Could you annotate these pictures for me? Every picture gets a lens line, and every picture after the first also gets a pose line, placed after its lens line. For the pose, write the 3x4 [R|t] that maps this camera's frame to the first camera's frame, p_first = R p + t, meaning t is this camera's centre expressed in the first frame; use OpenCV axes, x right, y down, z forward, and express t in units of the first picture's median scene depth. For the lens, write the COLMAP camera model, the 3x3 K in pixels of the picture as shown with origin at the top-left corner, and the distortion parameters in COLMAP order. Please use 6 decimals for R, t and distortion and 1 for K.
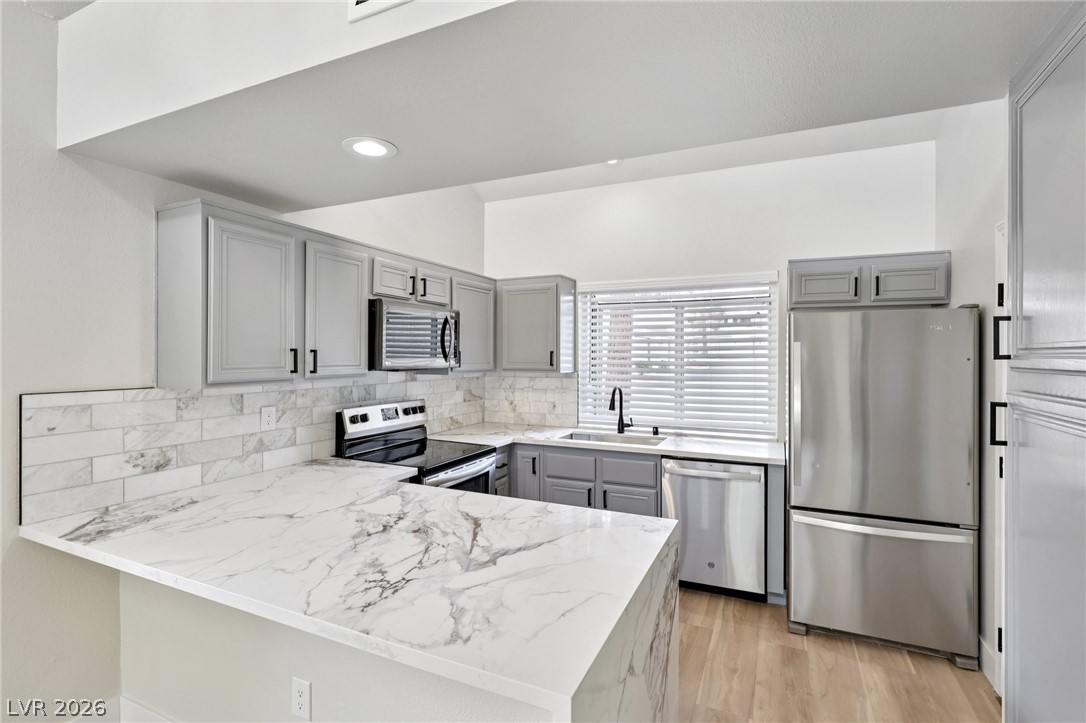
lens RADIAL K [[508.3, 0, 543.7], [0, 508.3, 355.7], [0, 0, 1]] dist [-0.001536, 0.000298]
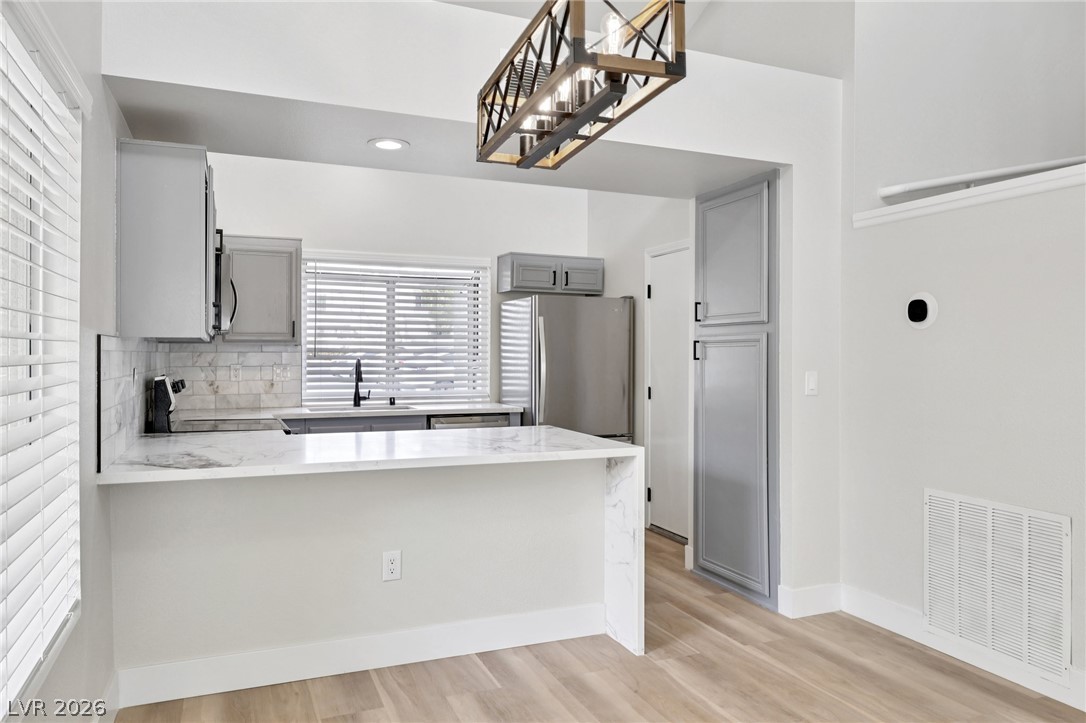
lens RADIAL K [[757.0, 0, 547.2], [0, 757.0, 357.7], [0, 0, 1]] dist [0.001056, -0.002767]
pose [[0.671940, -0.003385, 0.740598, -0.984403], [0.000621, 0.999992, 0.004007, 0.074340], [-0.740606, -0.002233, 0.671936, -0.368846]]
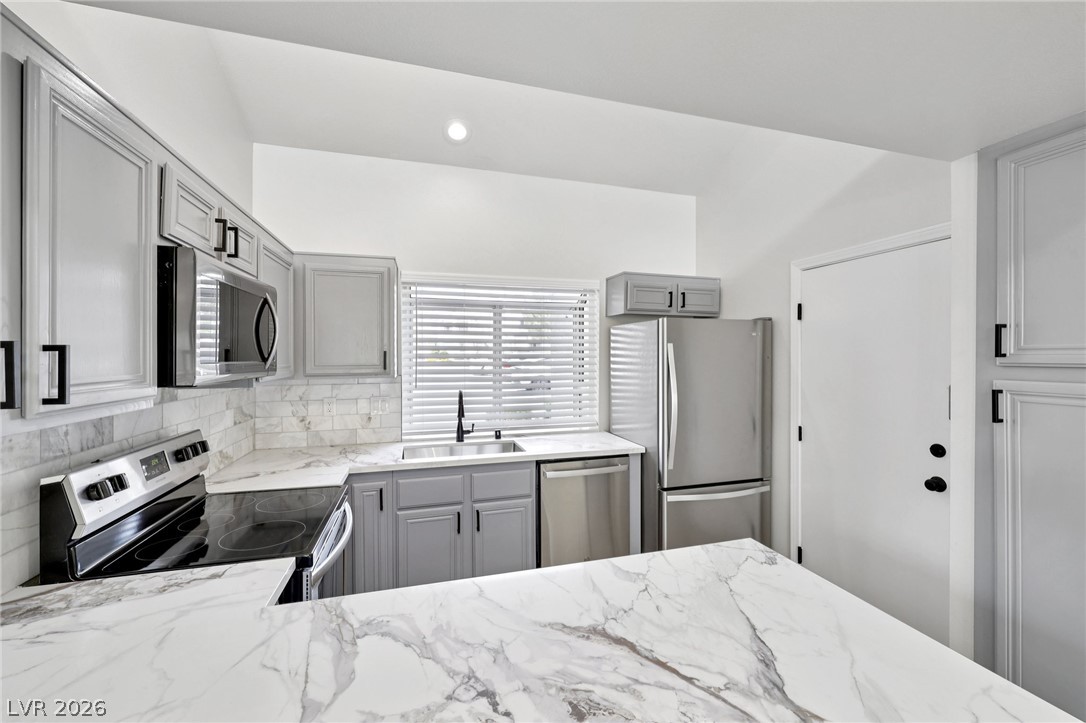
lens RADIAL K [[435.9, 0, 545.4], [0, 435.9, 357.3], [0, 0, 1]] dist [-0.002609, 0.000128]
pose [[0.752291, -0.006899, 0.658795, -0.352744], [0.004649, 0.999976, 0.005162, -0.001776], [-0.658814, -0.000821, 0.752305, 0.450439]]
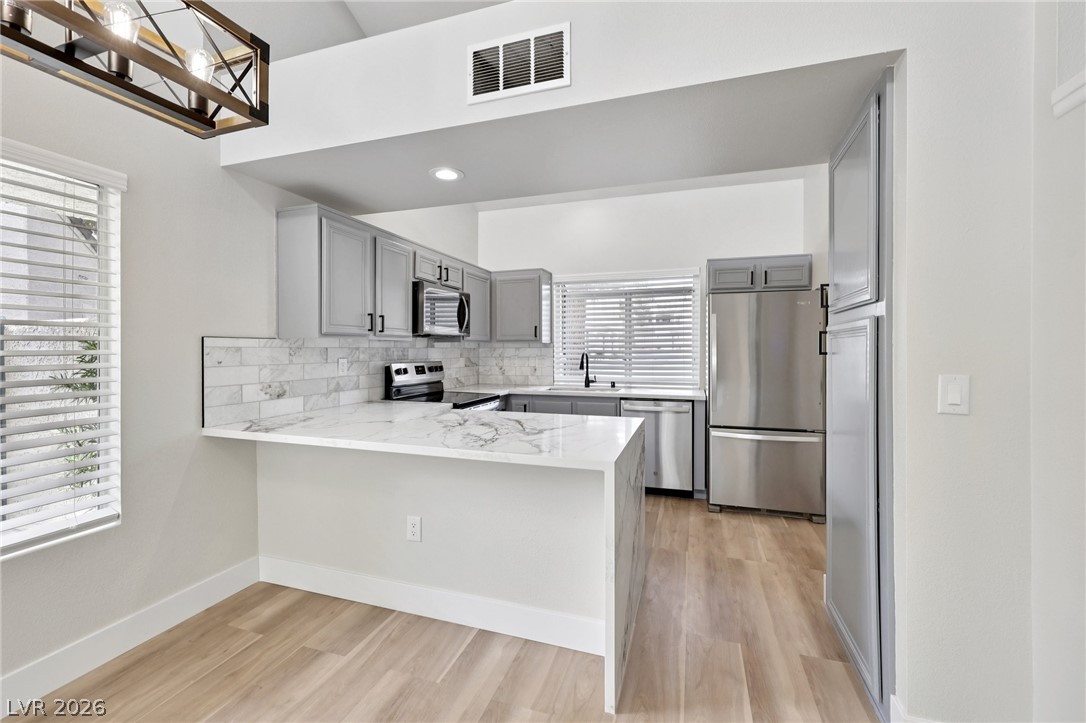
lens RADIAL K [[453.7, 0, 542.1], [0, 453.7, 352.1], [0, 0, 1]] dist [0.001516, 0.000118]
pose [[0.993829, -0.003846, 0.110856, -0.141555], [0.003305, 0.999982, 0.005065, 0.075755], [-0.110873, -0.004667, 0.993824, -0.250810]]
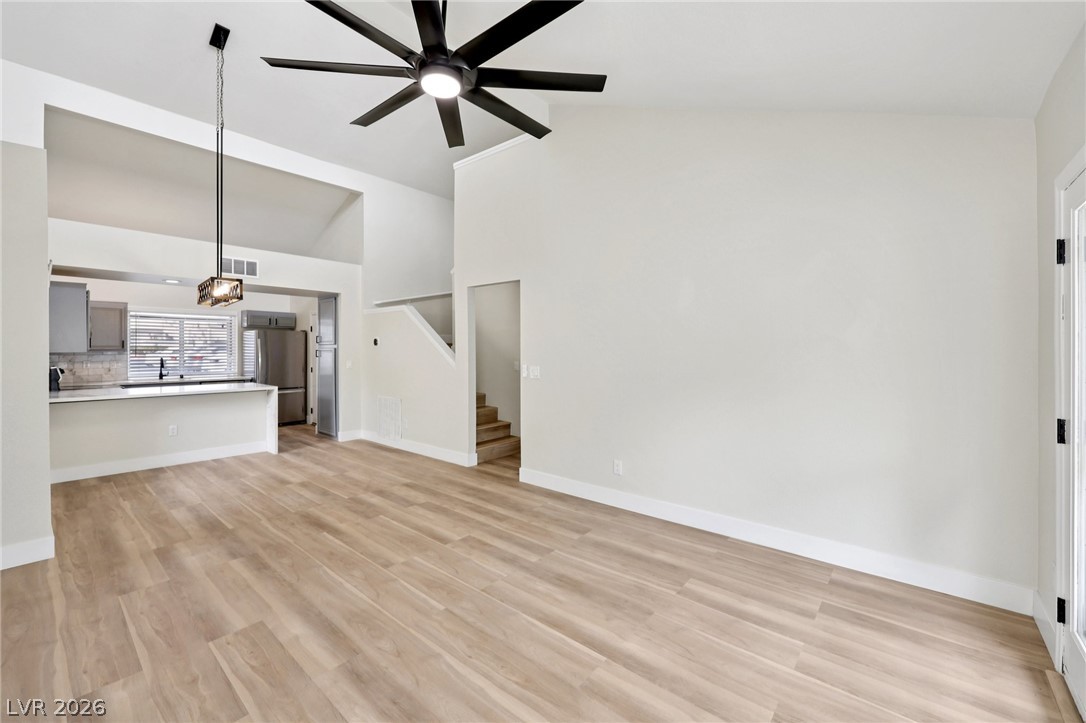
lens RADIAL K [[435.9, 0, 542.7], [0, 435.9, 349.2], [0, 0, 1]] dist [-0.002609, 0.000128]
pose [[0.271933, -0.001380, 0.962315, -1.690872], [0.003758, 0.999993, 0.000372, 0.043708], [-0.962309, 0.003515, 0.271936, -1.509278]]
